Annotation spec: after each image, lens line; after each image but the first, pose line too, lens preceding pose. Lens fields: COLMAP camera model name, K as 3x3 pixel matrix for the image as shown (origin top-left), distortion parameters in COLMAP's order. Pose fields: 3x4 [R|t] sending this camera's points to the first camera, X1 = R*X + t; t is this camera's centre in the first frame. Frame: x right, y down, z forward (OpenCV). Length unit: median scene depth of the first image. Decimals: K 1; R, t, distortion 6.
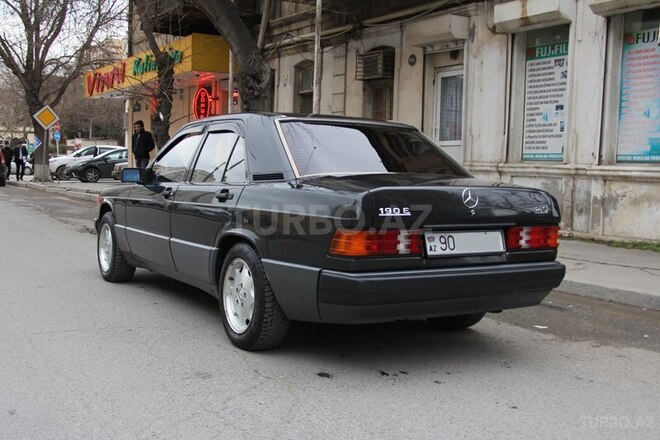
lens RADIAL K [[759.3, 0, 330.0], [0, 759.3, 220.0], [0, 0, 1]] dist [-0.085160, 0.208319]
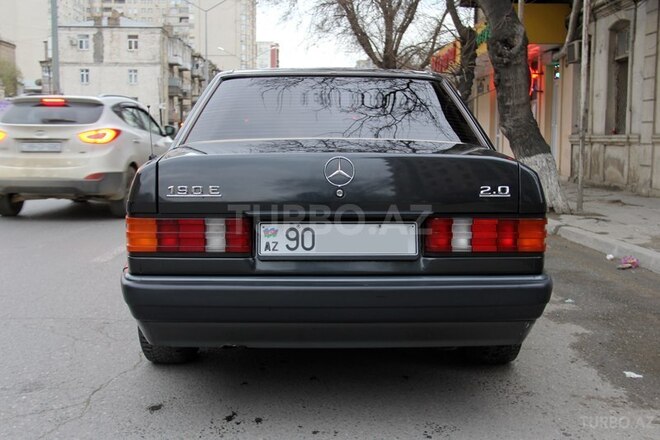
lens RADIAL K [[759.3, 0, 330.0], [0, 759.3, 220.0], [0, 0, 1]] dist [-0.085160, 0.208319]
pose [[0.872568, 0.024890, -0.487858, 0.479571], [-0.014524, 0.999581, 0.025021, -0.003382], [0.488277, -0.014748, 0.872564, 0.409226]]
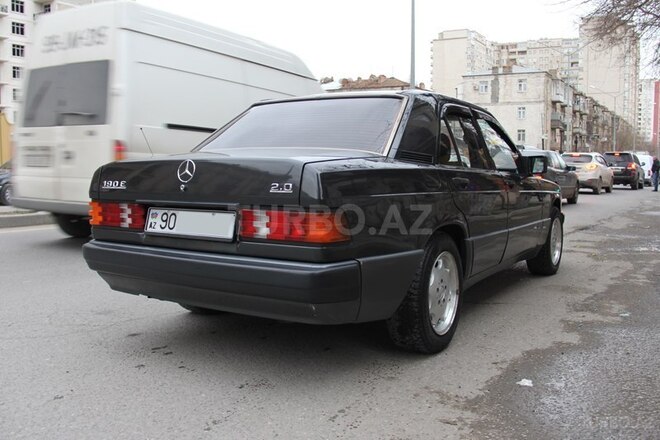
lens RADIAL K [[633.7, 0, 366.6], [0, 633.7, 218.3], [0, 0, 1]] dist [-0.208899, 0.247831]
pose [[0.474517, 0.044716, -0.879110, 0.875693], [-0.053514, 0.998327, 0.021895, -0.001827], [0.878618, 0.036655, 0.476116, 0.814190]]
